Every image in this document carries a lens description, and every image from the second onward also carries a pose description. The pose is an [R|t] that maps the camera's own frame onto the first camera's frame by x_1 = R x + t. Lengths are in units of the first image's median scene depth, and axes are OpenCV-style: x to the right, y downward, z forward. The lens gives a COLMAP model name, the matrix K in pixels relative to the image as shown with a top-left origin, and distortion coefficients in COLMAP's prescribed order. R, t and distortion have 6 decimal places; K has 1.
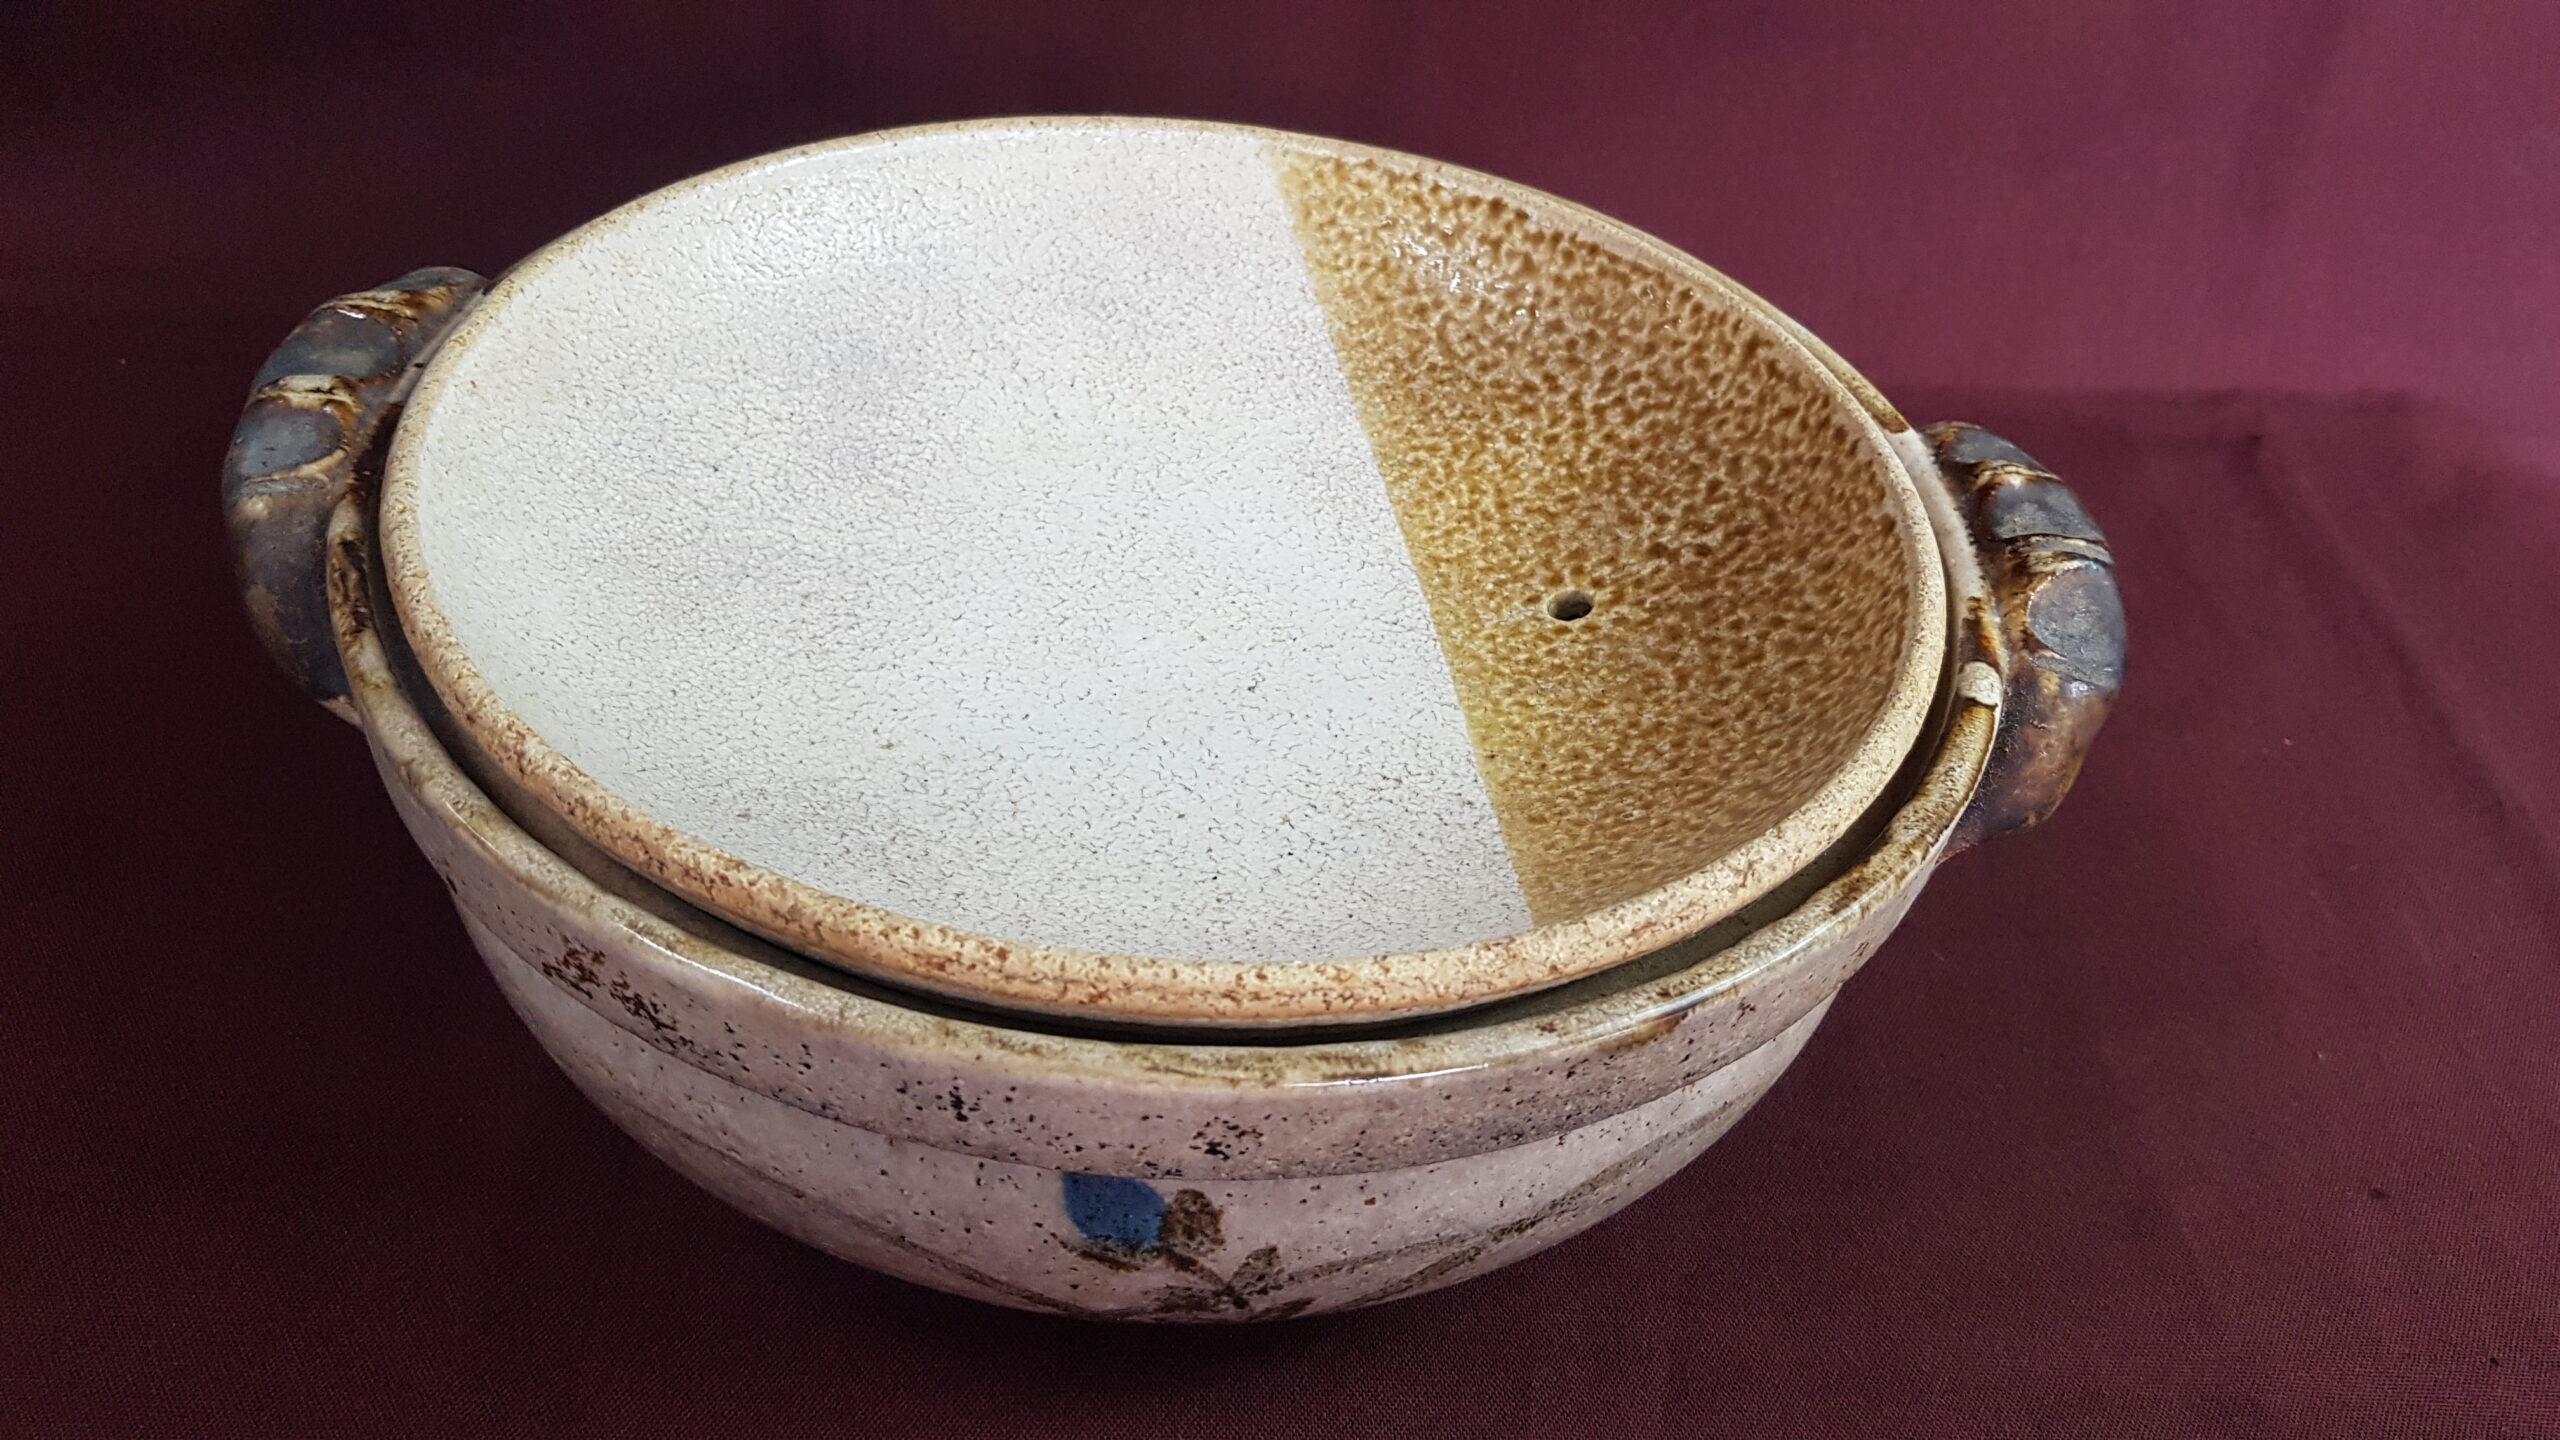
lens RADIAL K [[2041.8, 0, 1255.0], [0, 2041.8, 675.4], [0, 0, 1]] dist [0.168985, -0.438163]
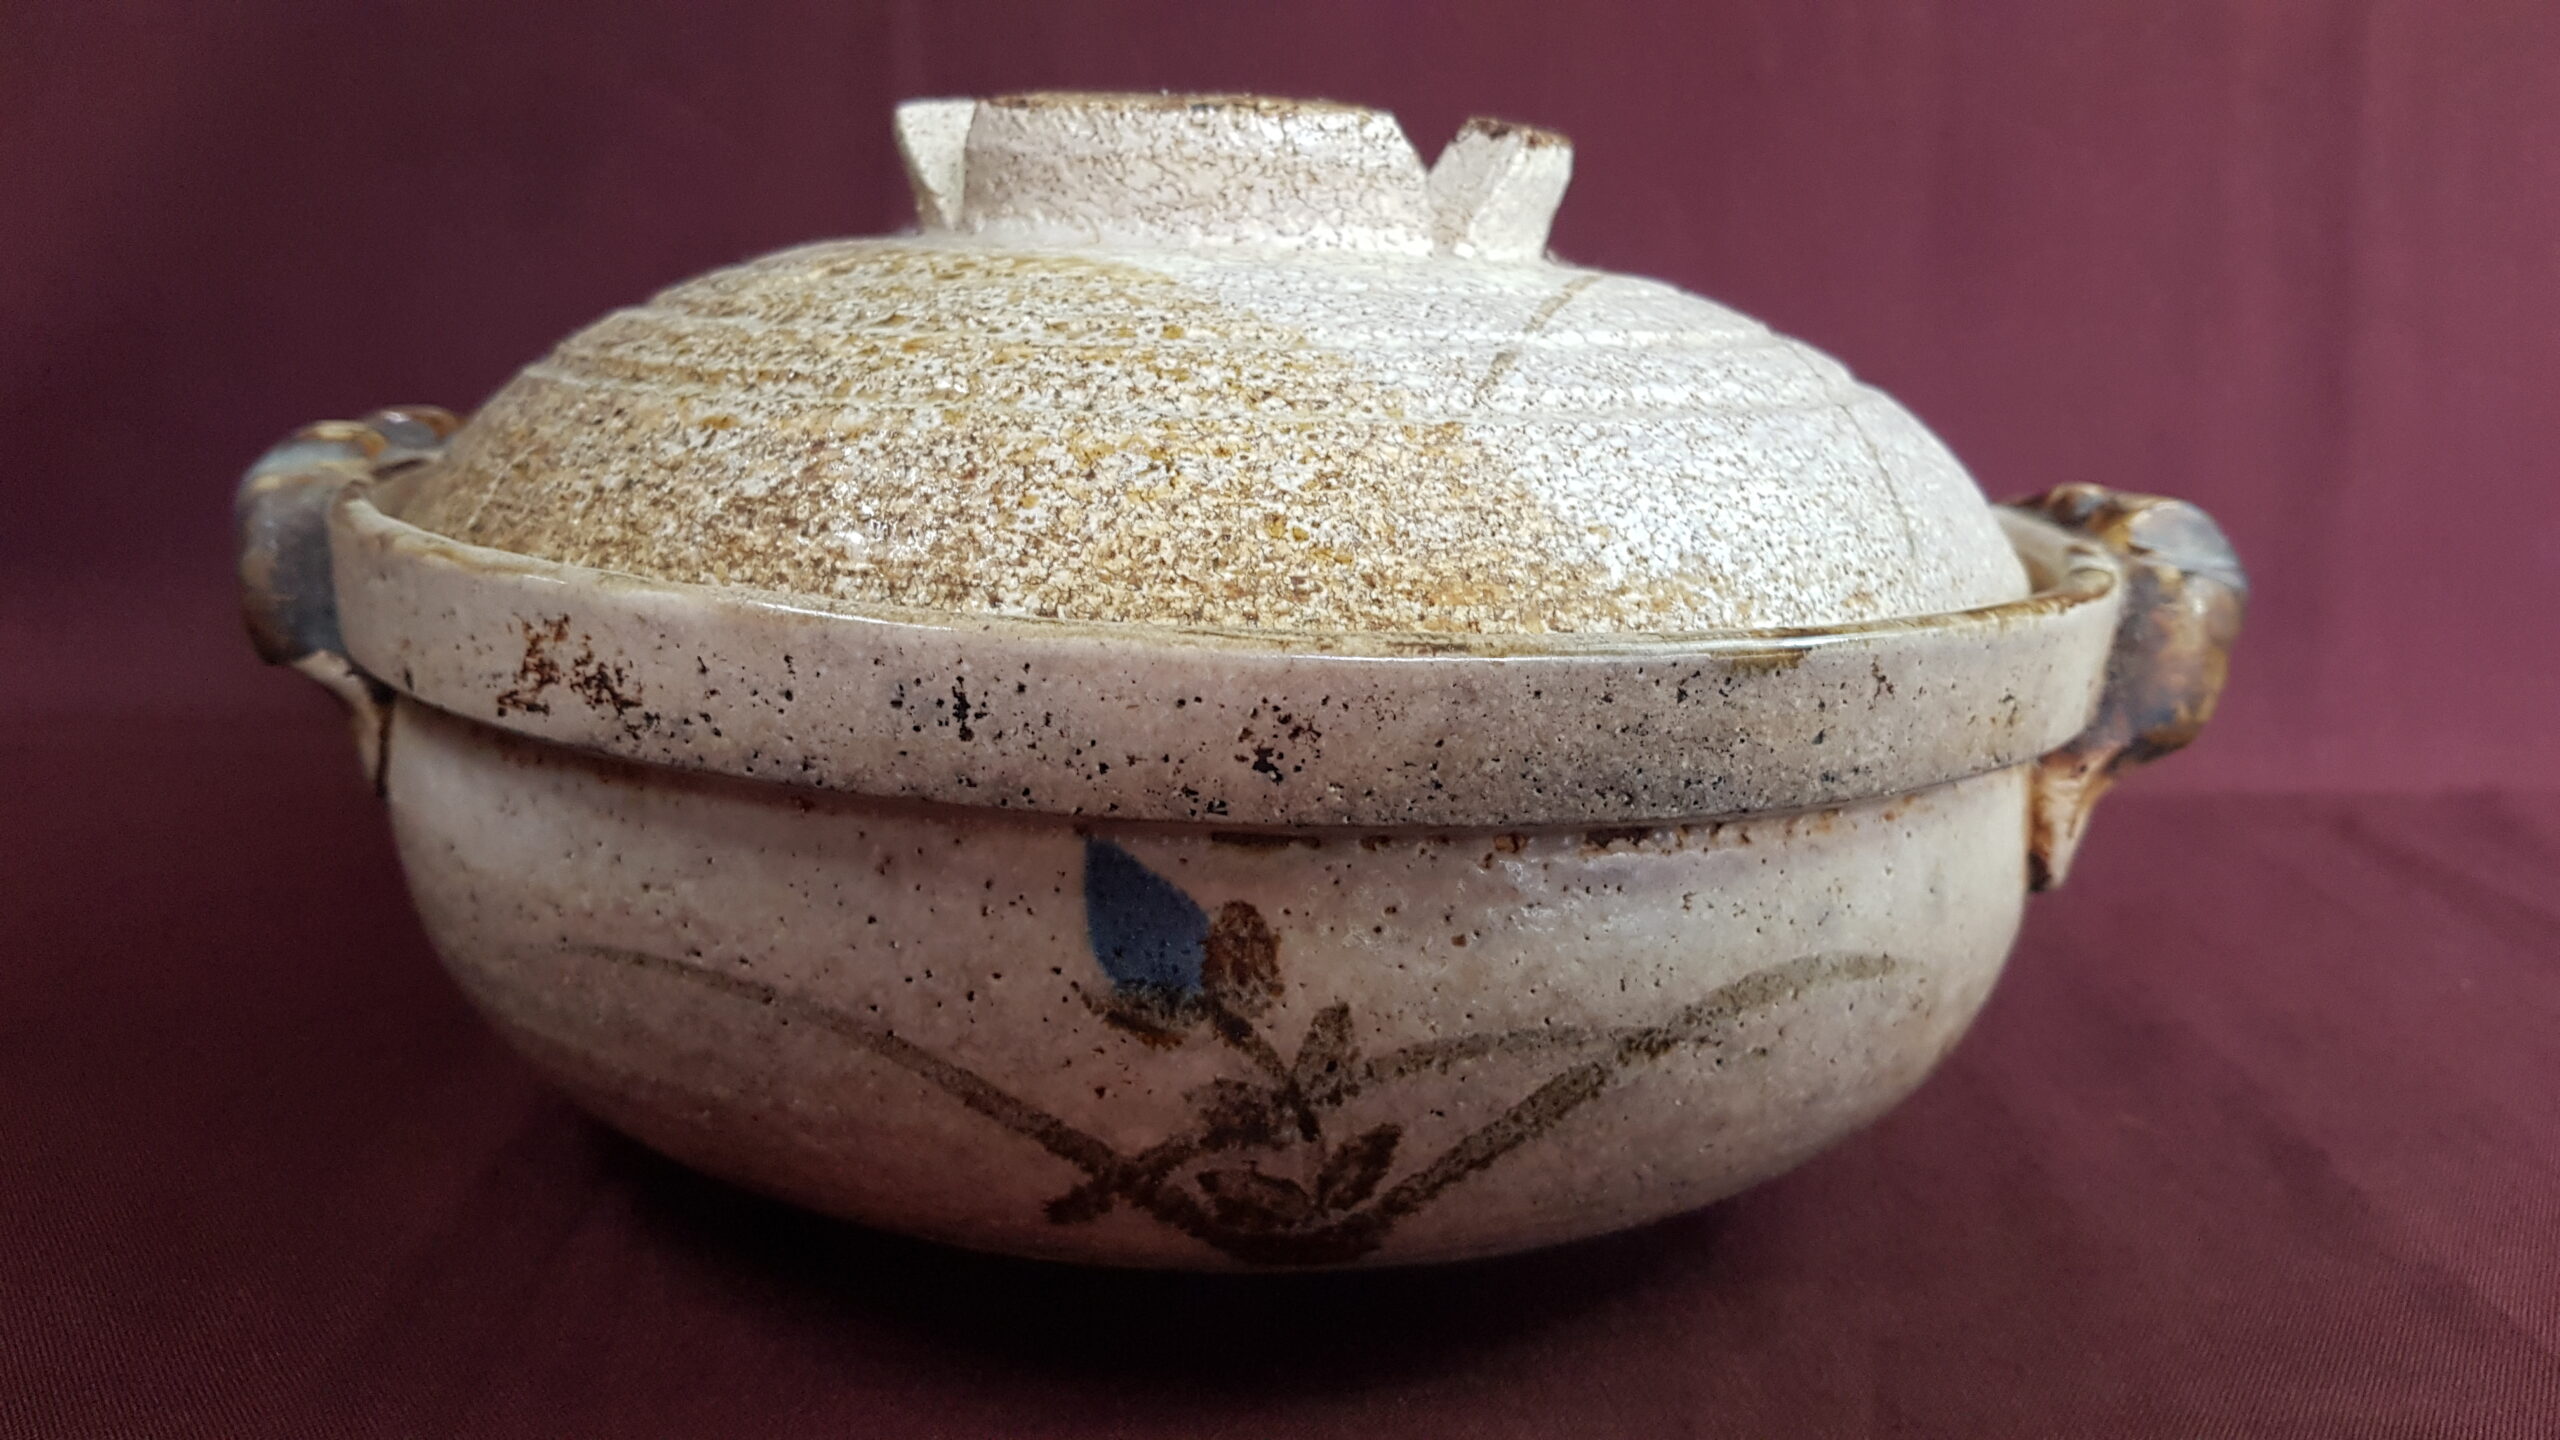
lens RADIAL K [[2064.9, 0, 1253.6], [0, 2064.9, 693.5], [0, 0, 1]] dist [0.163686, -0.465774]
pose [[0.999011, -0.040476, -0.018383, -0.006771], [0.027483, 0.887367, -0.460243, 0.537702], [0.034942, 0.459283, 0.887603, 0.215431]]
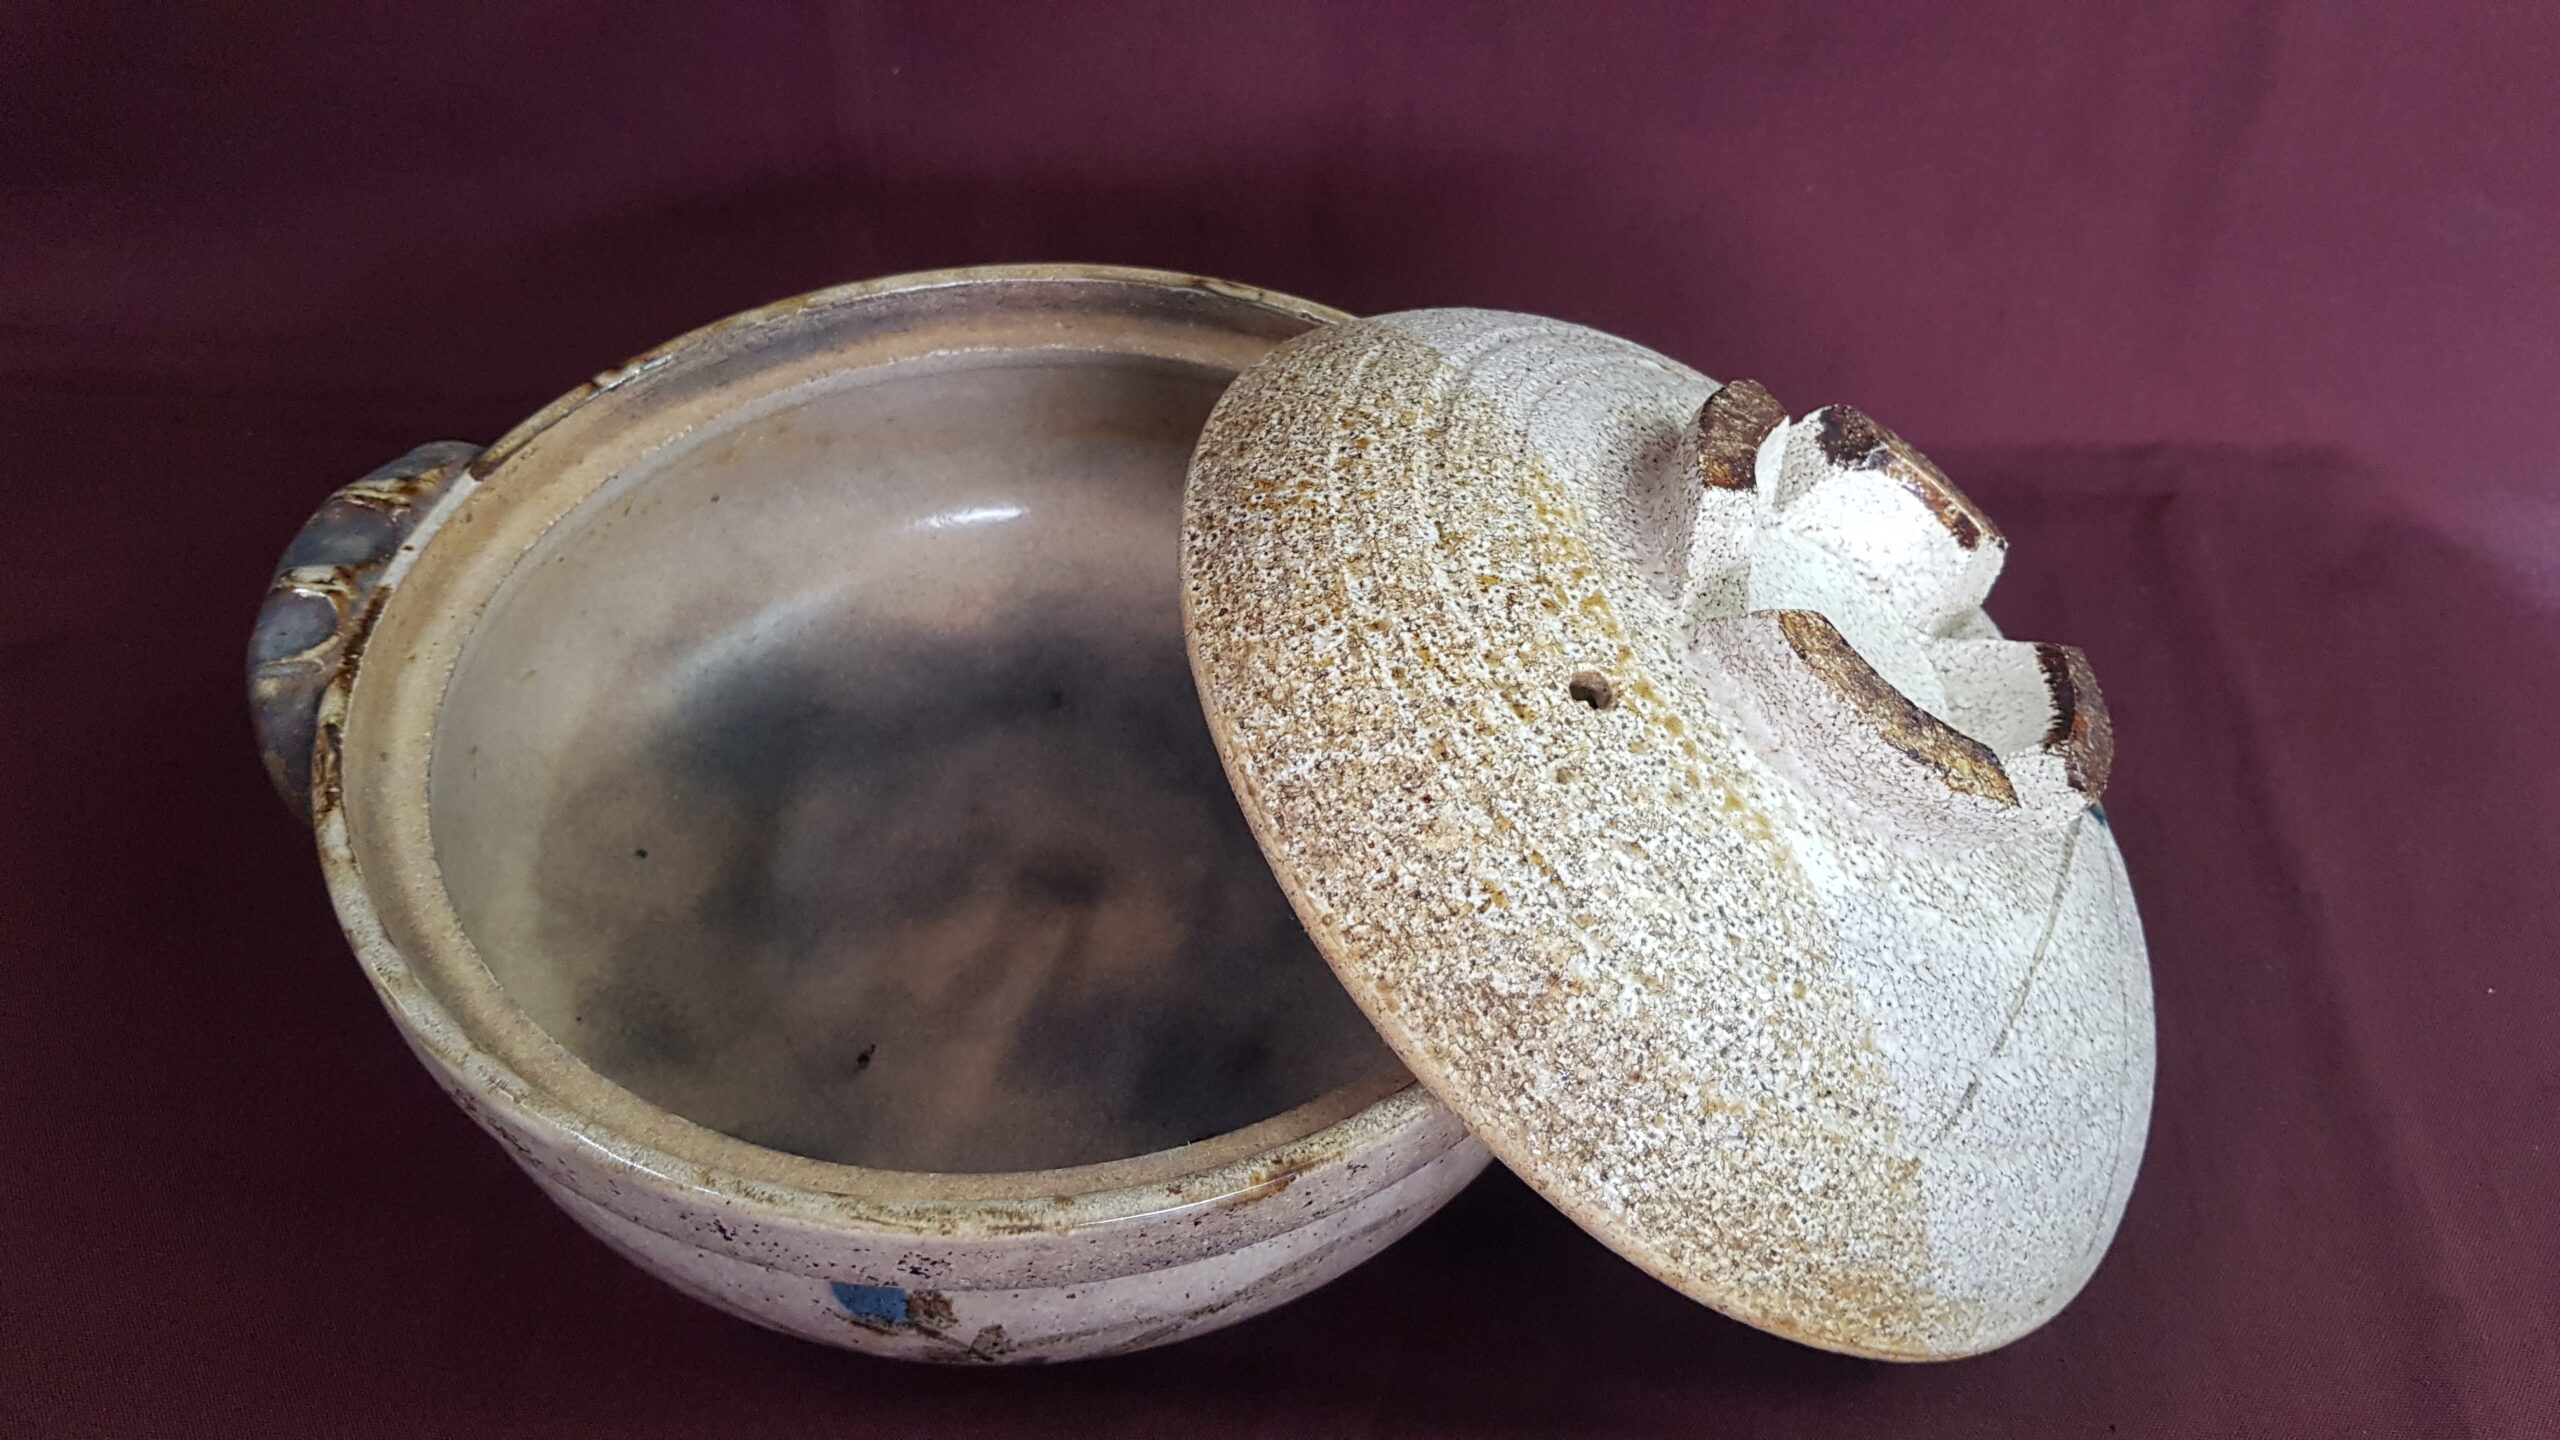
lens RADIAL K [[2052.3, 0, 1278.5], [0, 2052.3, 686.1], [0, 0, 1]] dist [0.170515, -0.446178]
pose [[0.864006, 0.458372, 0.208299, -0.666456], [-0.471485, 0.881740, 0.015366, -0.047331], [-0.176622, -0.111486, 0.977944, -0.207270]]
